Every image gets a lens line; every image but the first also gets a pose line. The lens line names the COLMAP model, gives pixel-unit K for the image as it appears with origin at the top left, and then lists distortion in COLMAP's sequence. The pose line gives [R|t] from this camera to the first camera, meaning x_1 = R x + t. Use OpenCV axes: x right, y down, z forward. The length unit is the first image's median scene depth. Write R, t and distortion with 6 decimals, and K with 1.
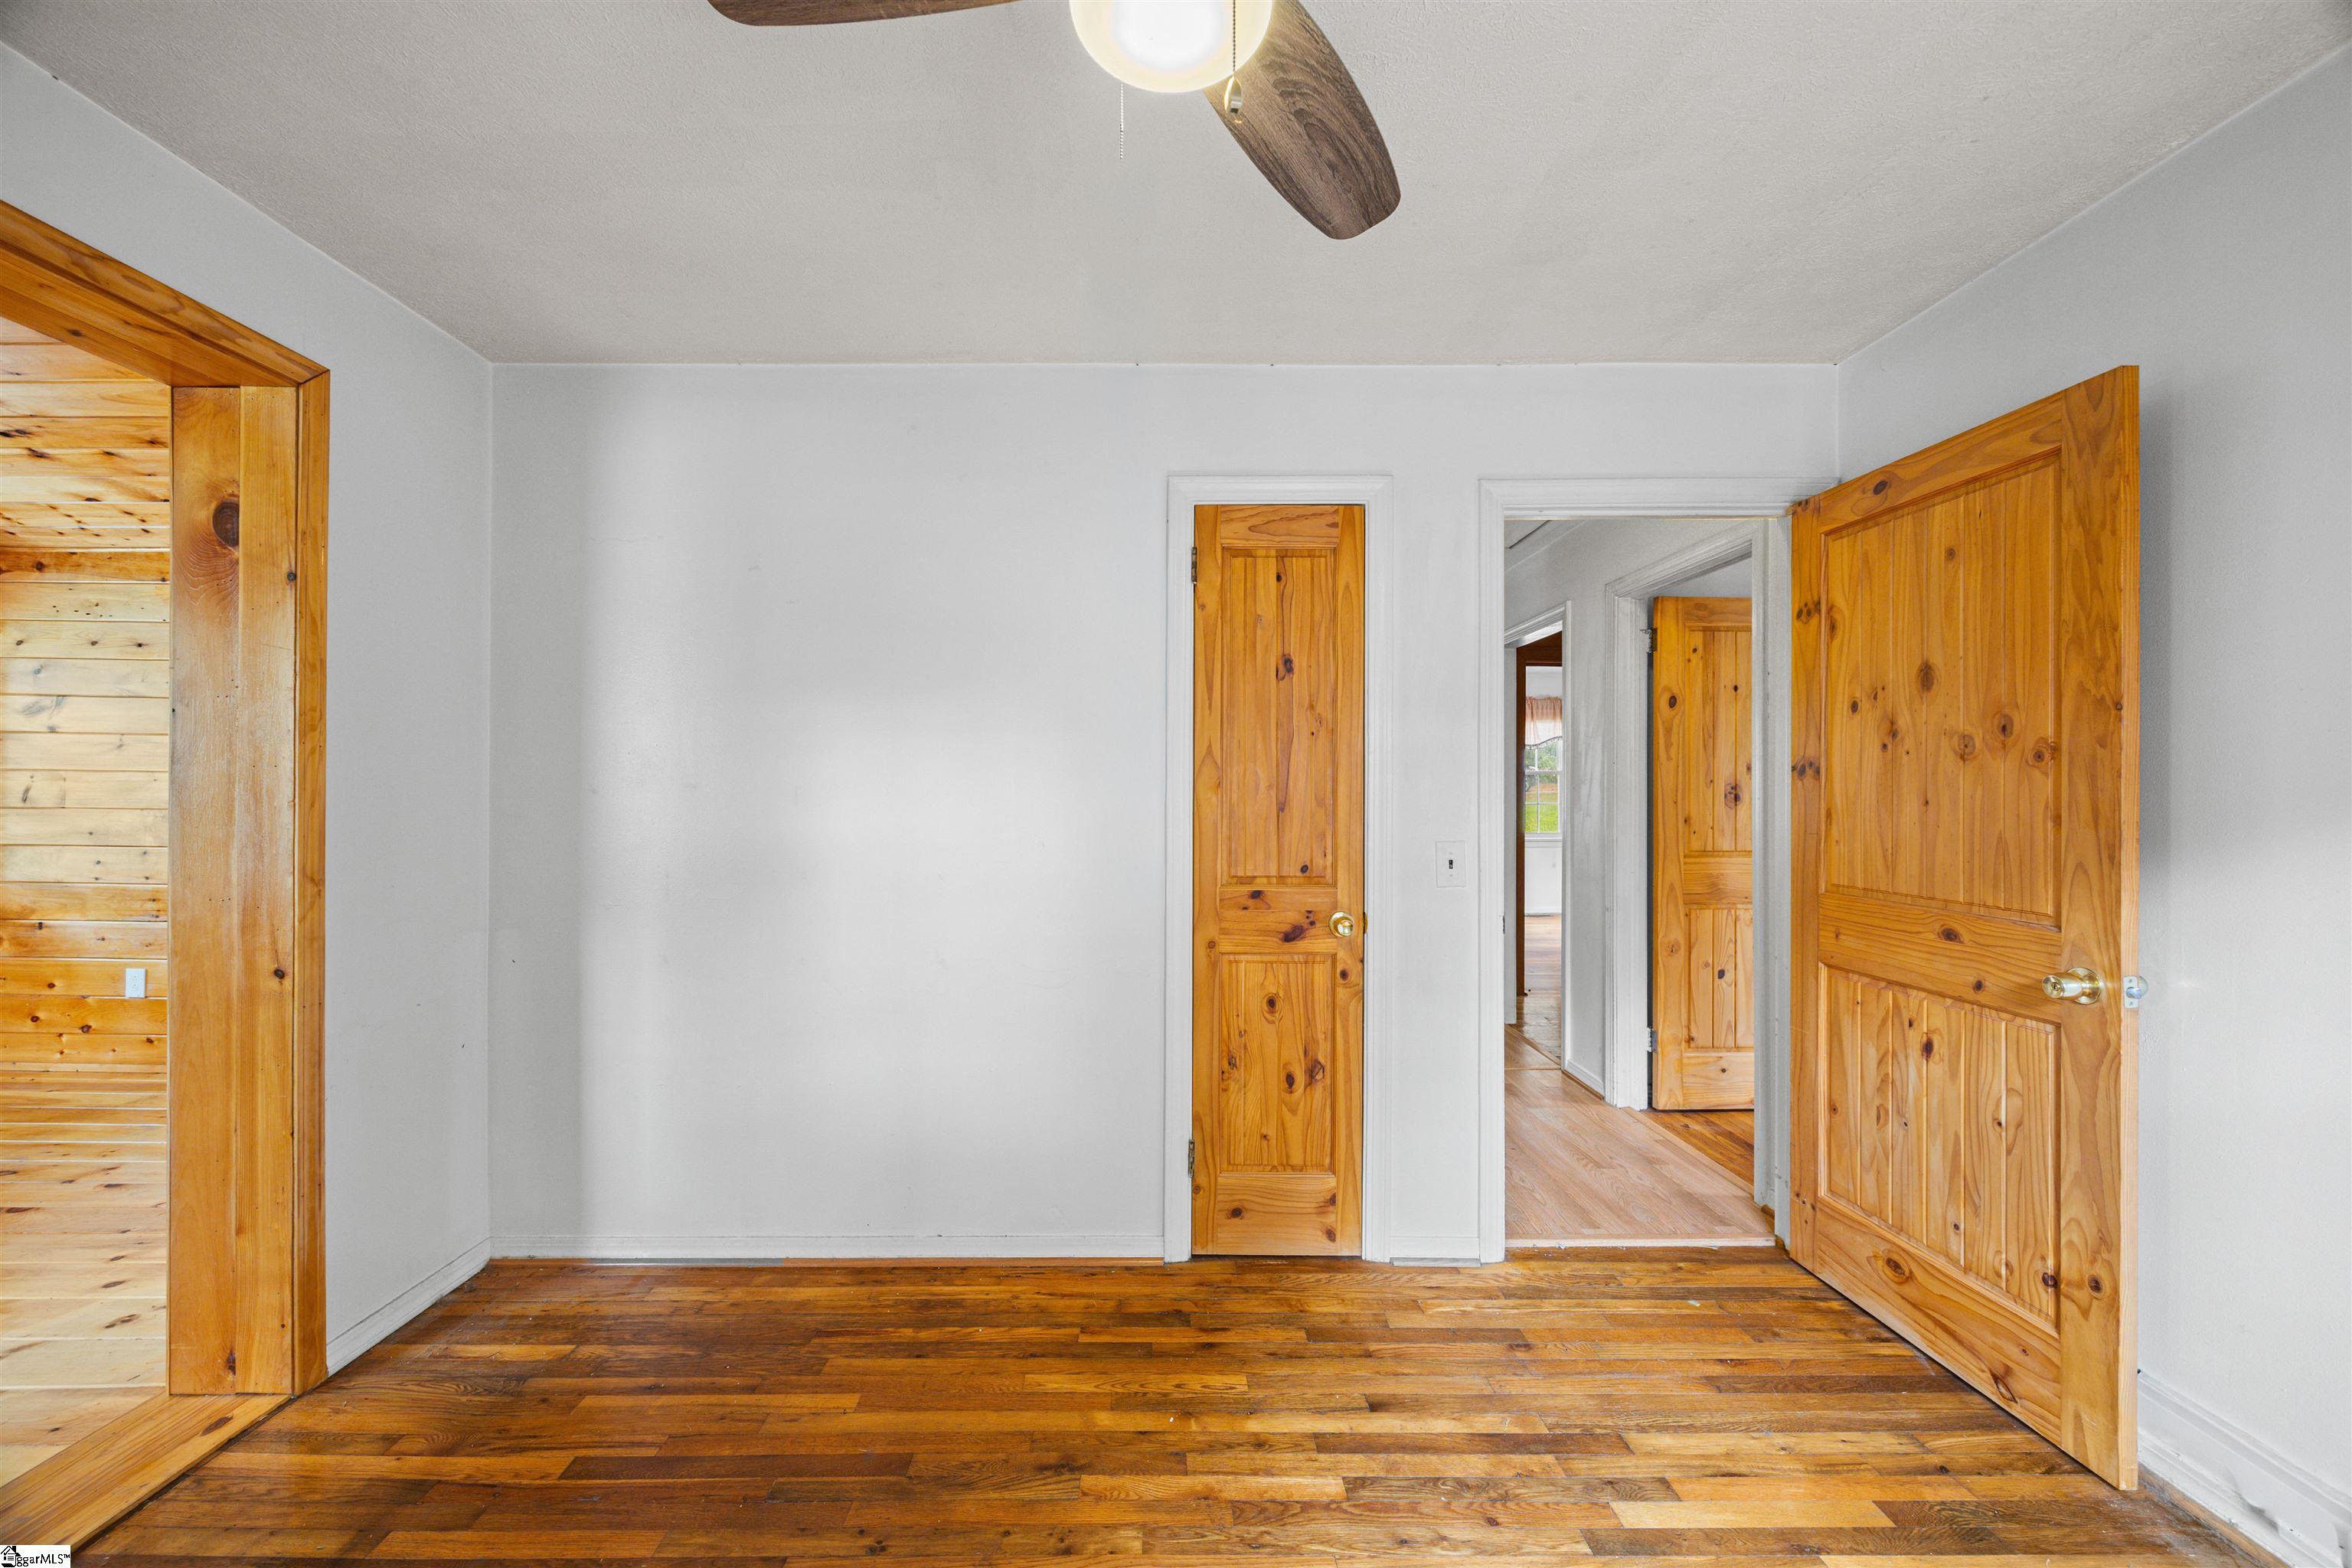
lens RADIAL K [[914.5, 0, 1176.0], [0, 914.5, 784.0], [0, 0, 1]] dist [-0.007553, -0.000088]
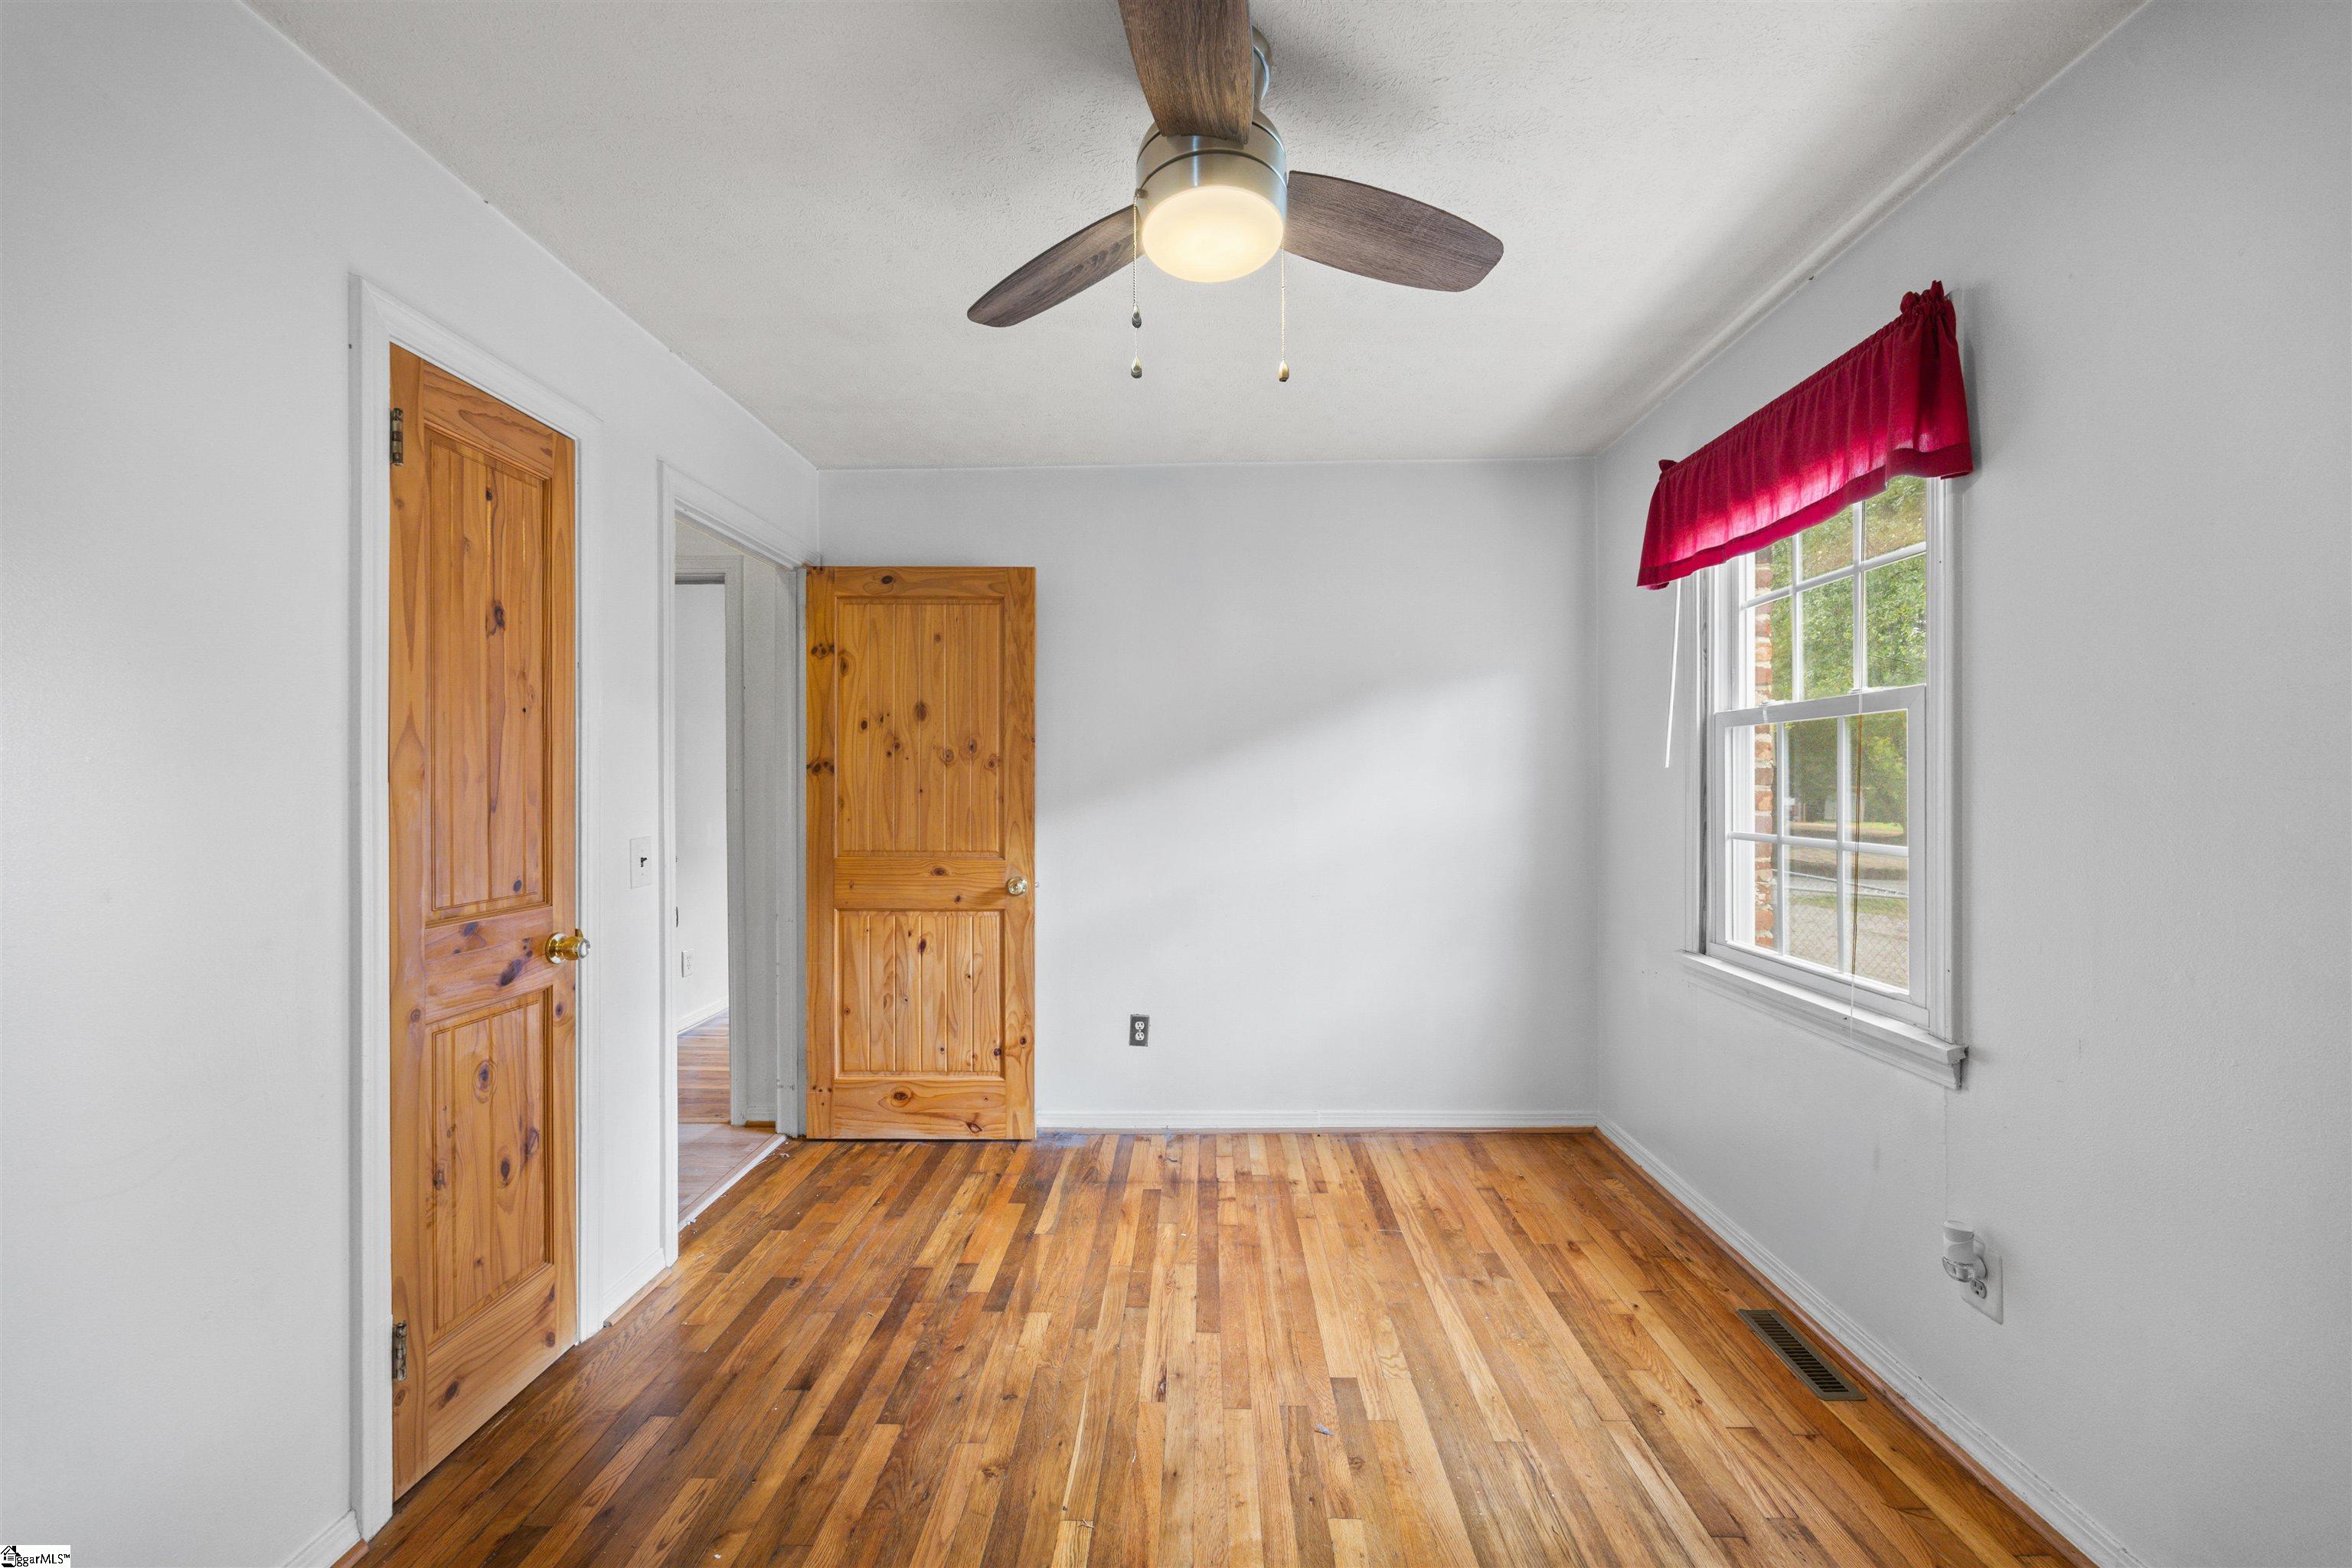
lens RADIAL K [[890.0, 0, 1179.5], [0, 890.0, 776.9], [0, 0, 1]] dist [-0.000619, -0.000029]
pose [[0.027120, 0.006706, 0.999610, -0.688500], [-0.005575, 0.999963, -0.006557, 0.003659], [-0.999617, -0.005395, 0.027157, 0.494864]]
